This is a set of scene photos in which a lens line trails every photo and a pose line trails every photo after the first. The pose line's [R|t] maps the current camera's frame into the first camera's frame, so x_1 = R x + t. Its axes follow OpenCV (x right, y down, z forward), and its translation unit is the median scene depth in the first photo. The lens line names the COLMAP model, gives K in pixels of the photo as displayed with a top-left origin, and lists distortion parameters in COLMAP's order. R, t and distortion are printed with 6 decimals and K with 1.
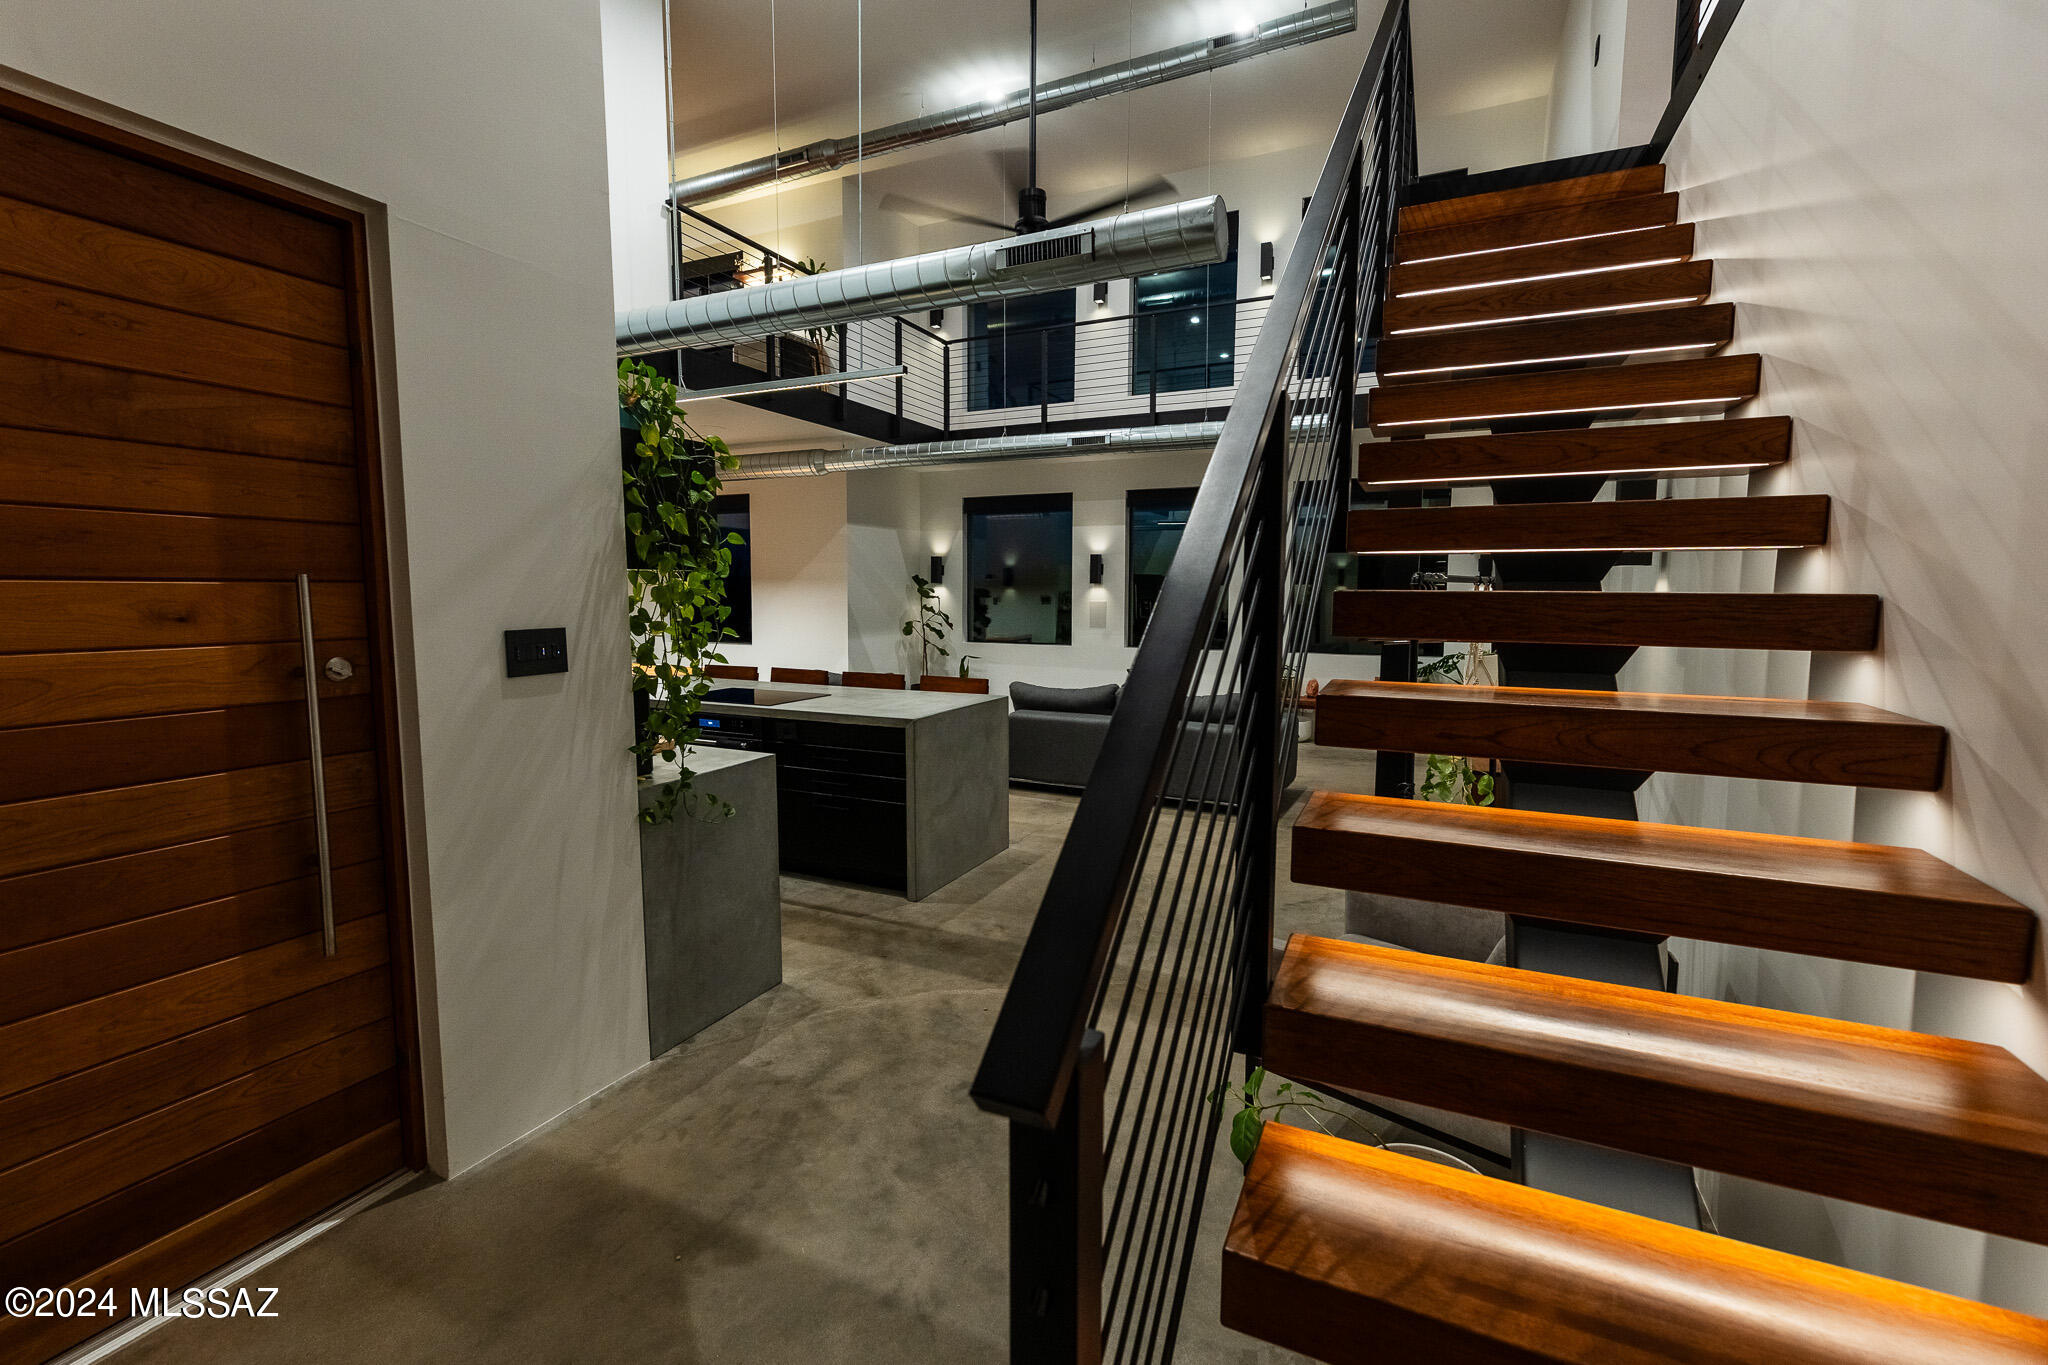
lens RADIAL K [[842.9, 0, 1024.0], [0, 842.9, 682.5], [0, 0, 1]] dist [-0.000876, 0.000035]
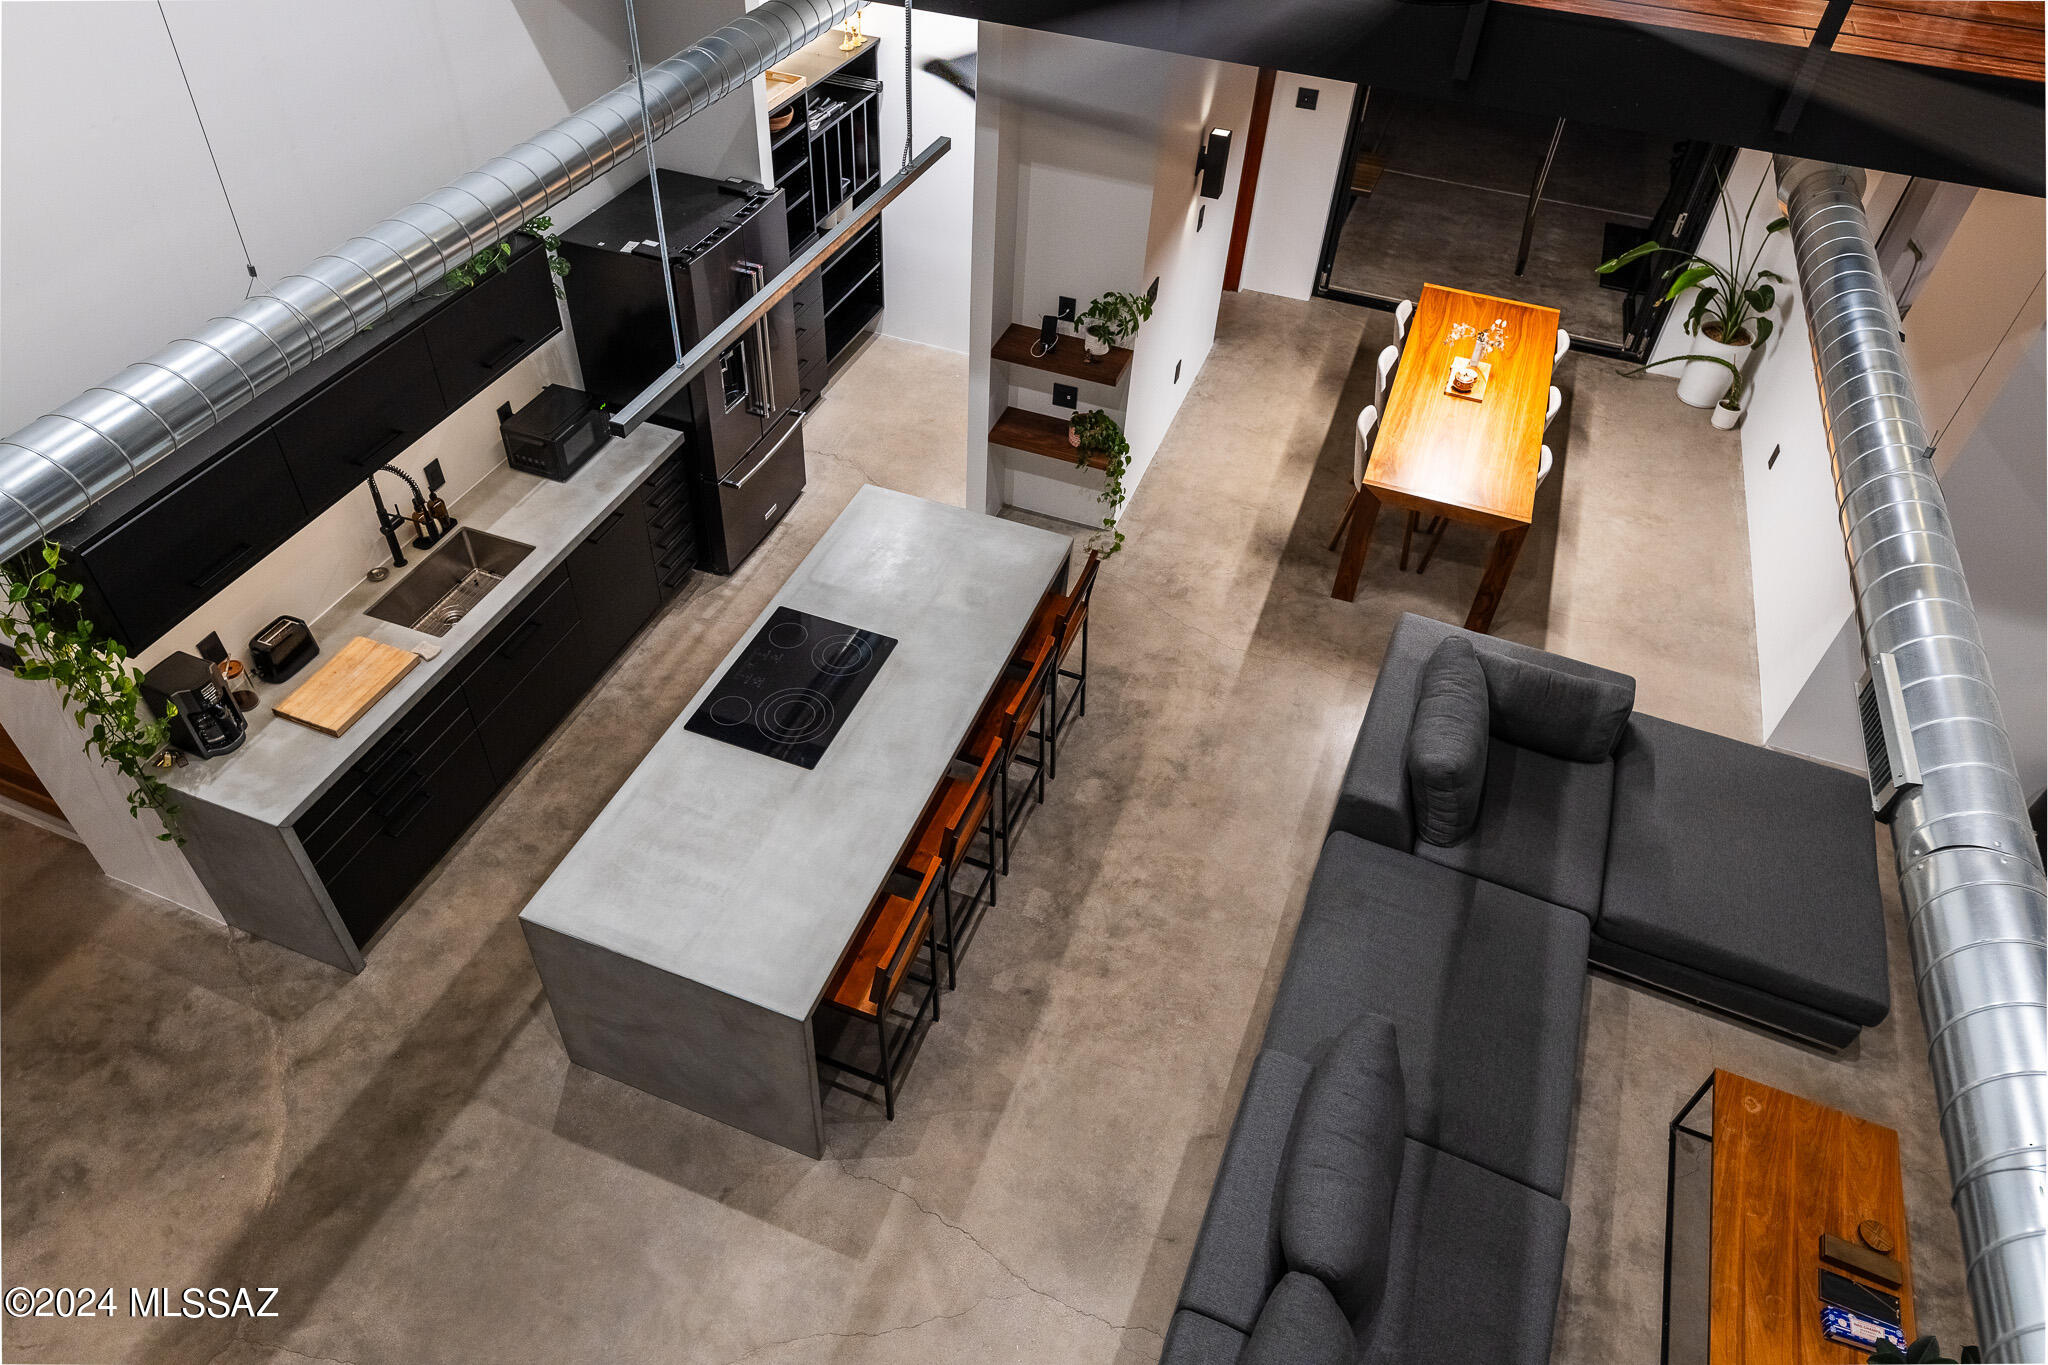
lens RADIAL K [[1293.3, 0, 1024.0], [0, 1293.3, 682.5], [0, 0, 1]] dist [0.002880, 0.001519]
pose [[0.077512, 0.691409, -0.718294, 0.652807], [-0.150795, 0.720303, 0.677070, -1.079036], [0.985522, 0.055834, 0.160093, 1.550327]]
